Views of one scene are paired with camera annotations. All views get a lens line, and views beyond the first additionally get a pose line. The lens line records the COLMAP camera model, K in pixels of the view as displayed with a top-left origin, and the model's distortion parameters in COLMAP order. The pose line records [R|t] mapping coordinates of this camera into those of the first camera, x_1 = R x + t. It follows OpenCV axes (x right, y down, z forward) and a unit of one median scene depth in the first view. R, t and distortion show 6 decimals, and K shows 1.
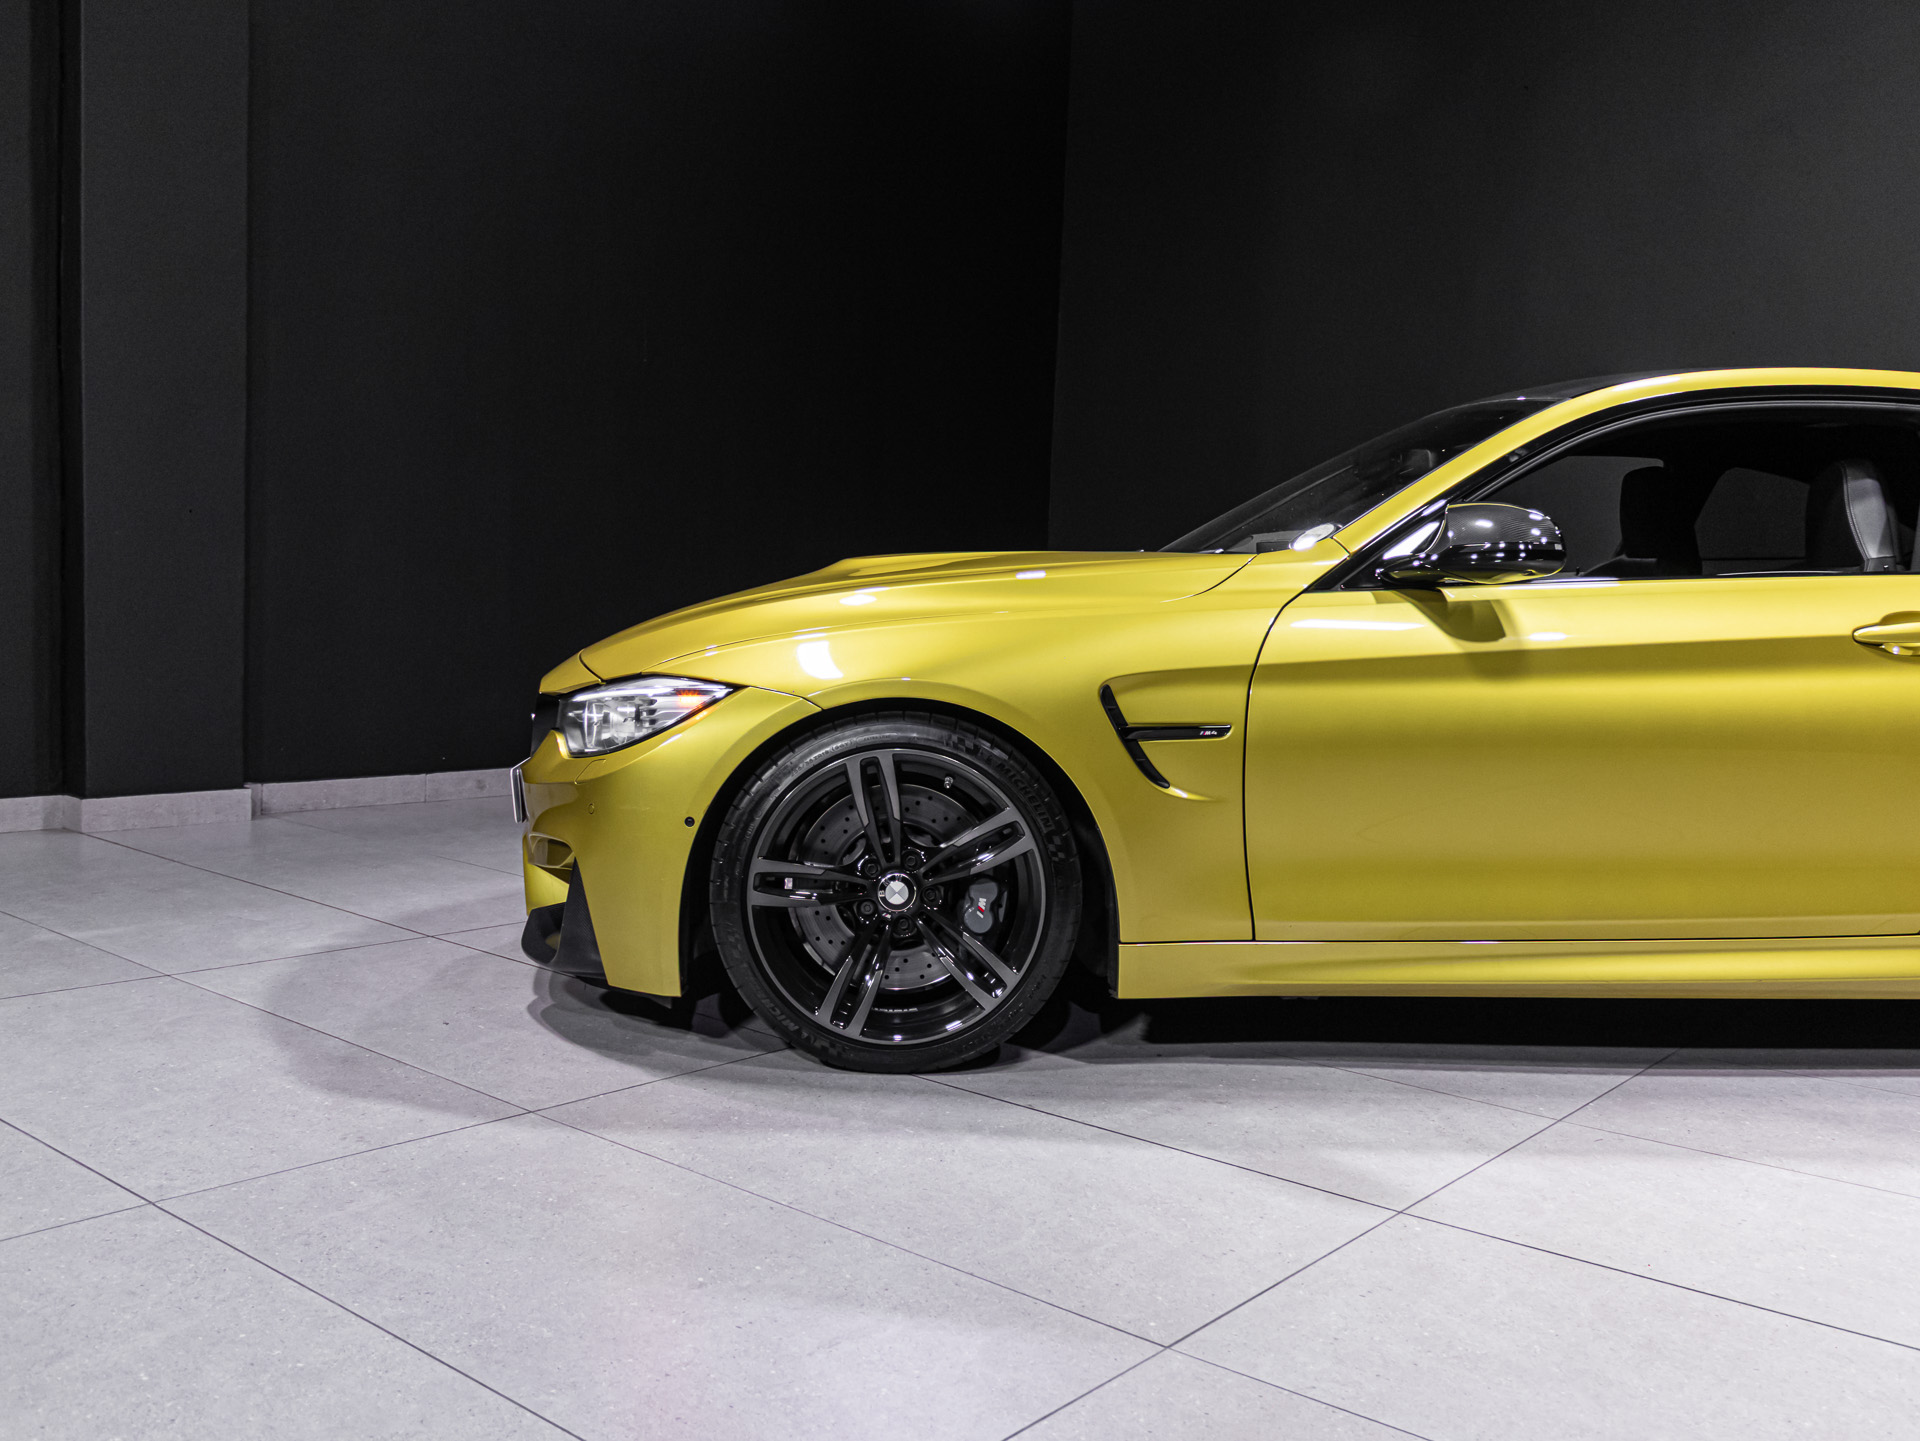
lens RADIAL K [[1742.2, 0, 960.0], [0, 1742.2, 720.5], [0, 0, 1]] dist [-0.000307, 0.001325]
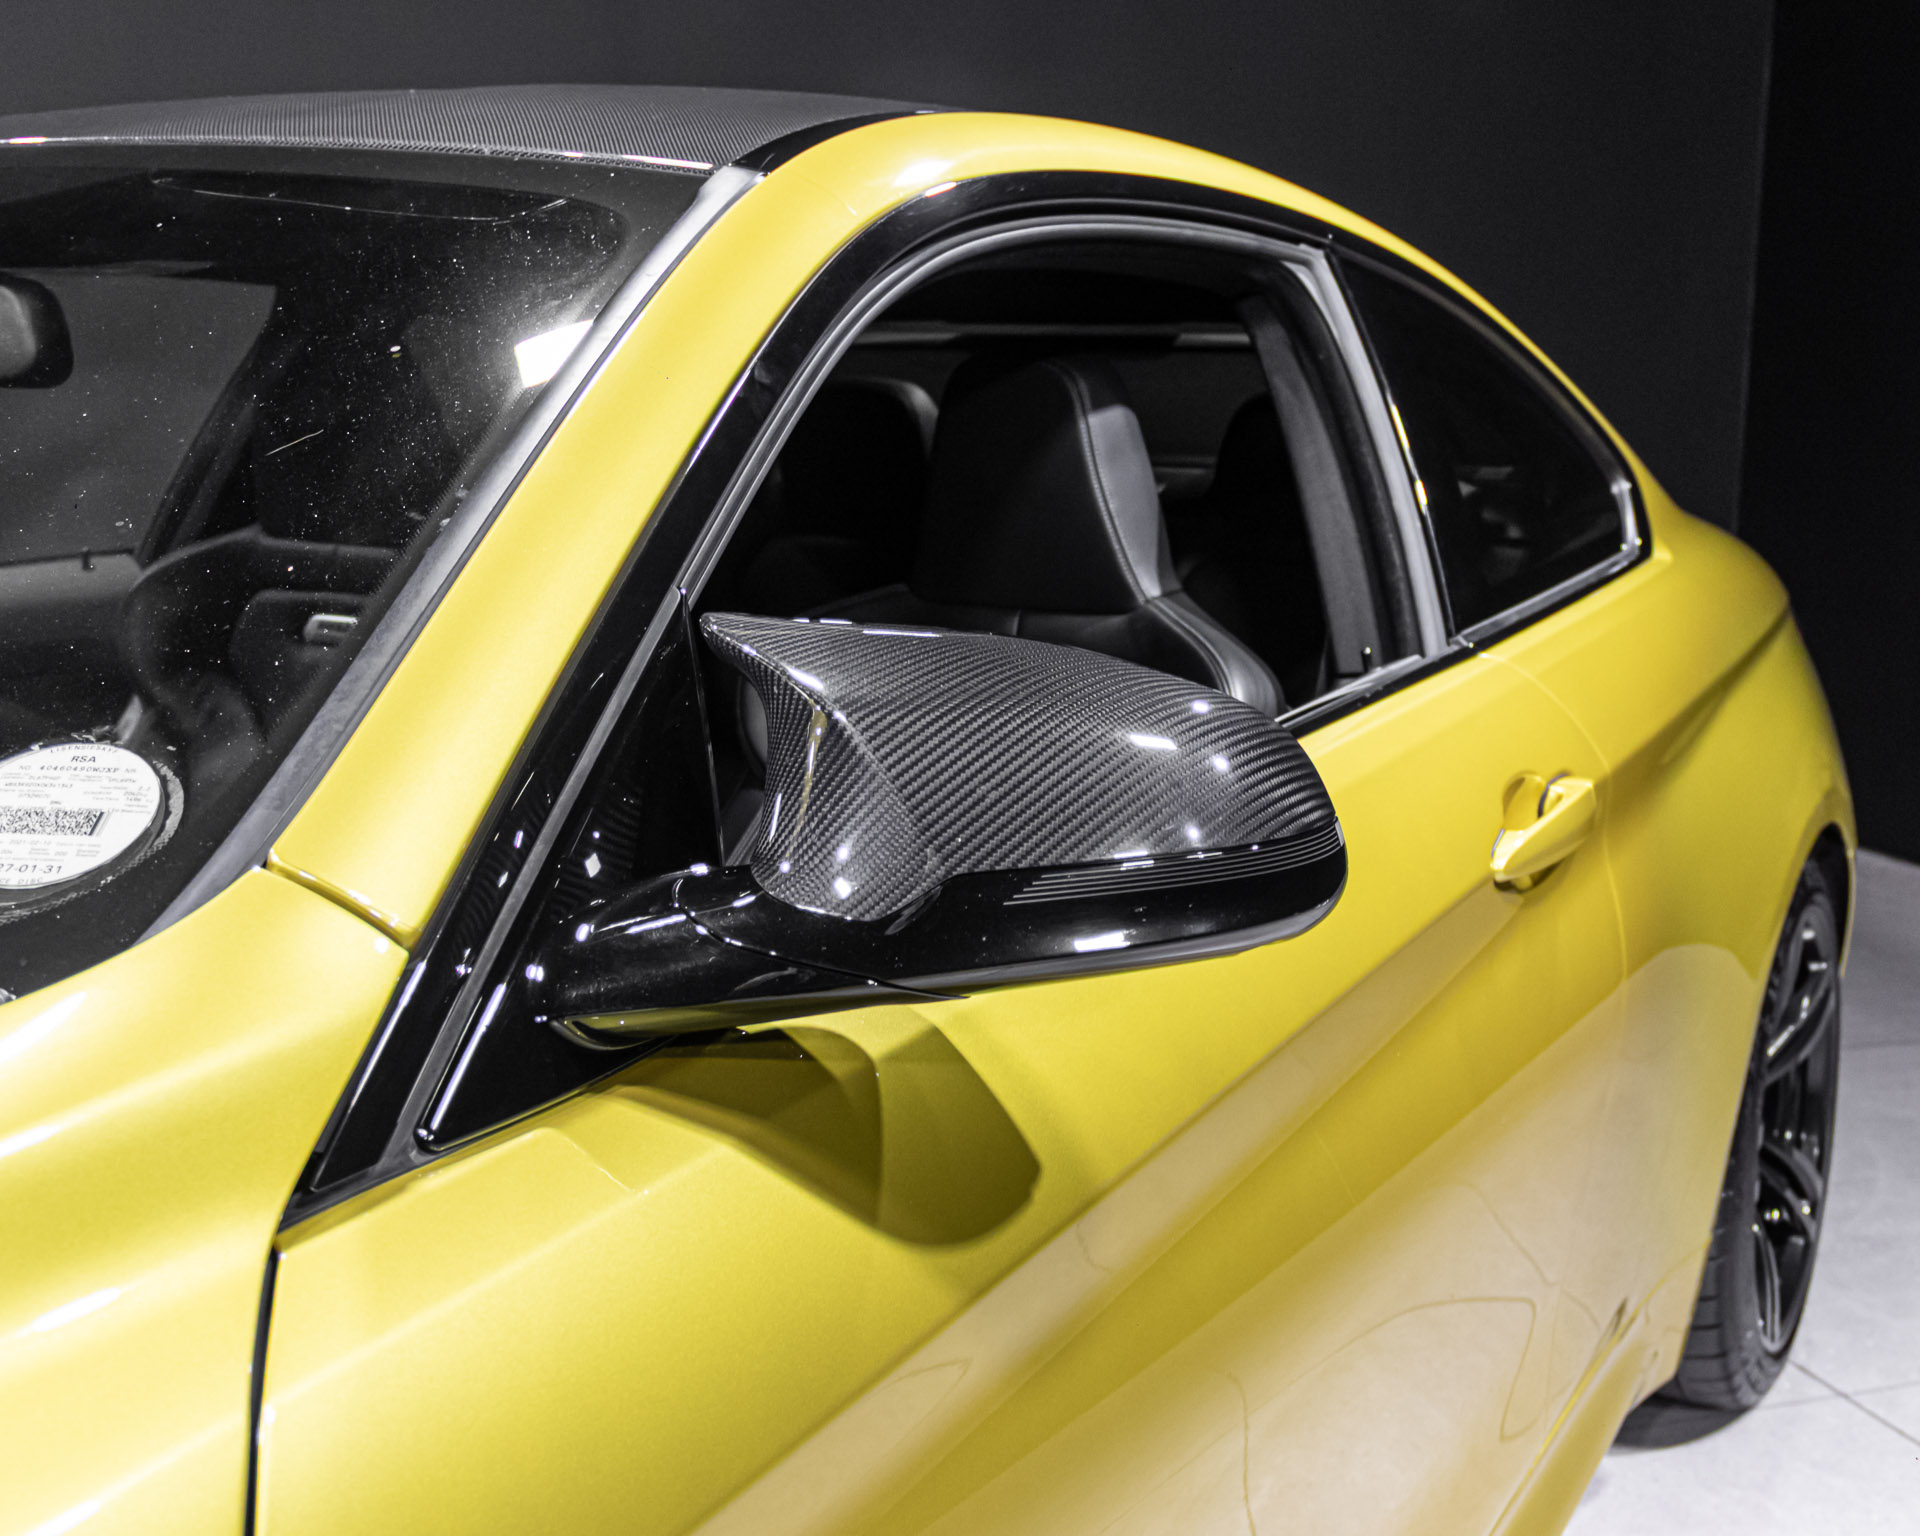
lens RADIAL K [[2130.8, 0, 960.0], [0, 2130.8, 768.0], [0, 0, 1]] dist [0.031443, 0.030755]
pose [[0.543153, -0.165885, 0.823083, 0.066506], [0.074689, 0.985949, 0.149422, -0.150583], [-0.836305, -0.019684, 0.547911, 0.839613]]
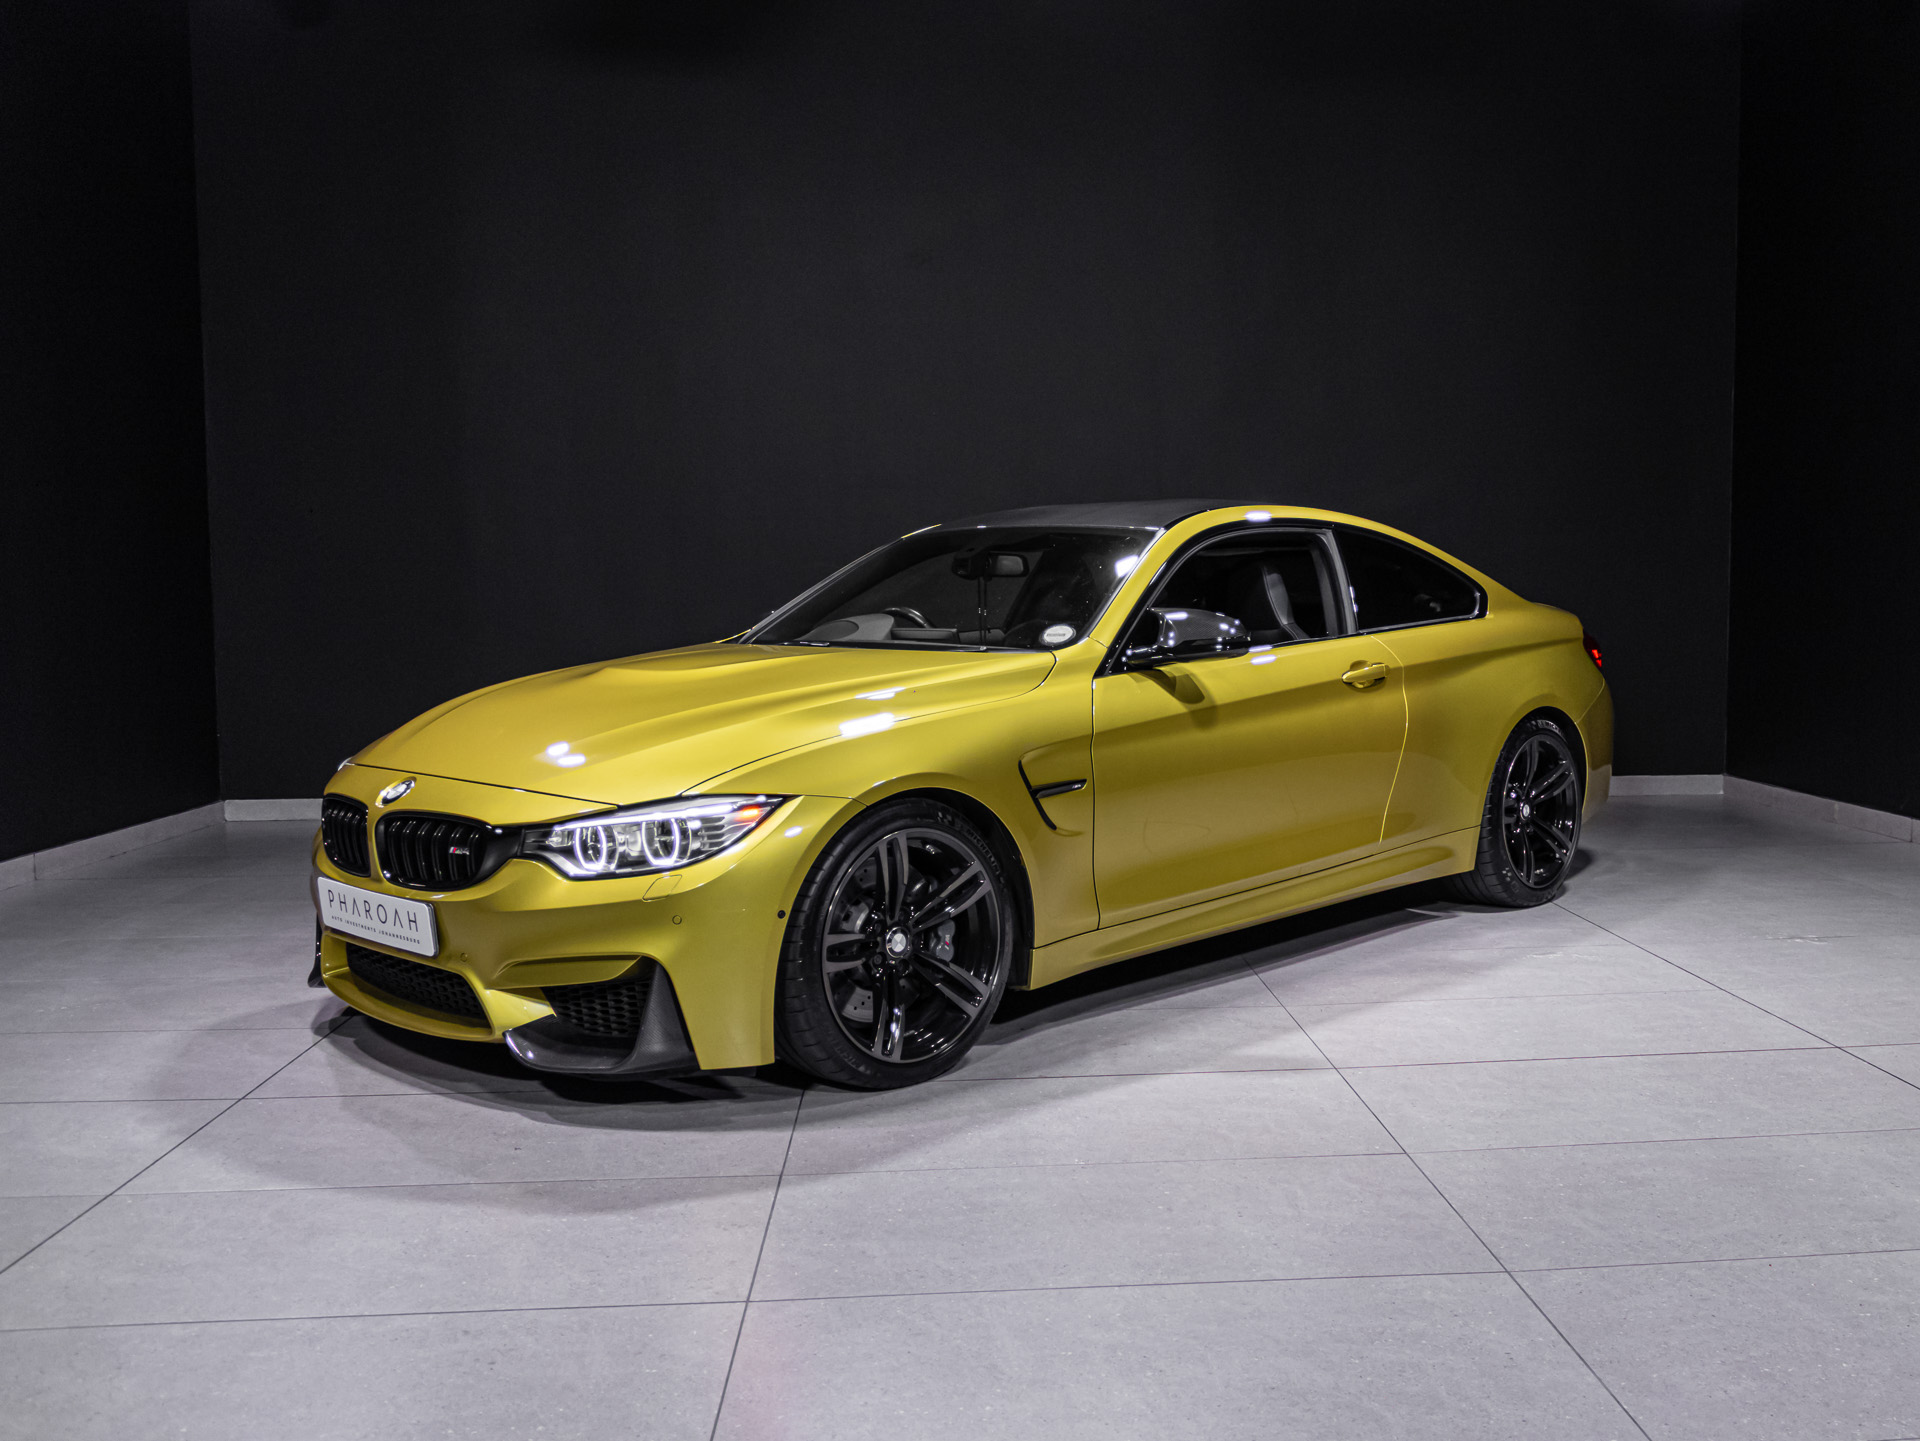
lens RADIAL K [[1743.4, 0, 1081.2], [0, 1743.4, 722.0], [0, 0, 1]] dist [-0.001563, 0.009055]
pose [[0.706982, -0.099148, 0.700247, -0.815606], [0.097369, 0.994341, 0.042482, -0.101299], [-0.700497, 0.038148, 0.712635, 0.001861]]
